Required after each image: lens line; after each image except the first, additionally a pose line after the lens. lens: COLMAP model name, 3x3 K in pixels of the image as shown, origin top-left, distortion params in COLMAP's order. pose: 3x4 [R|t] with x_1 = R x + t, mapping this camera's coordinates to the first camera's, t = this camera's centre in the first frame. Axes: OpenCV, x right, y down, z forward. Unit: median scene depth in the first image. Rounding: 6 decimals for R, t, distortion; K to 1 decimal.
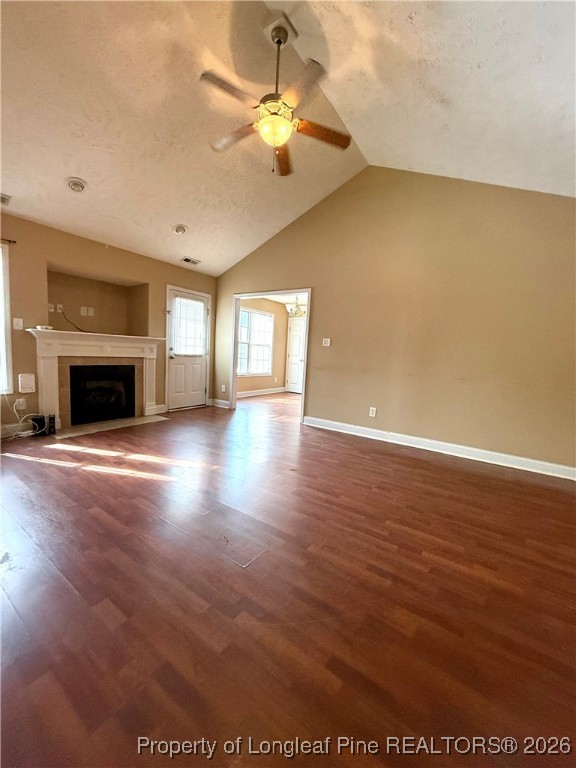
lens RADIAL K [[303.2, 0, 288.0], [0, 303.2, 384.0], [0, 0, 1]] dist [-0.016550, 0.000000]
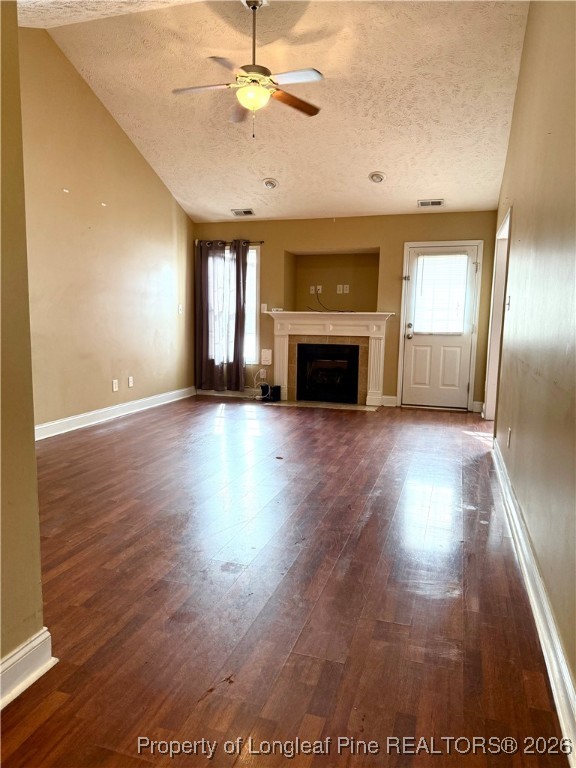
lens RADIAL K [[531.6, 0, 288.6], [0, 531.6, 407.7], [0, 0, 1]] dist [0.005559, -0.000127]
pose [[0.270792, 0.109617, -0.956376, 0.924132], [-0.098848, 0.991410, 0.085644, 0.005877], [0.957549, 0.071344, 0.279301, 0.374485]]
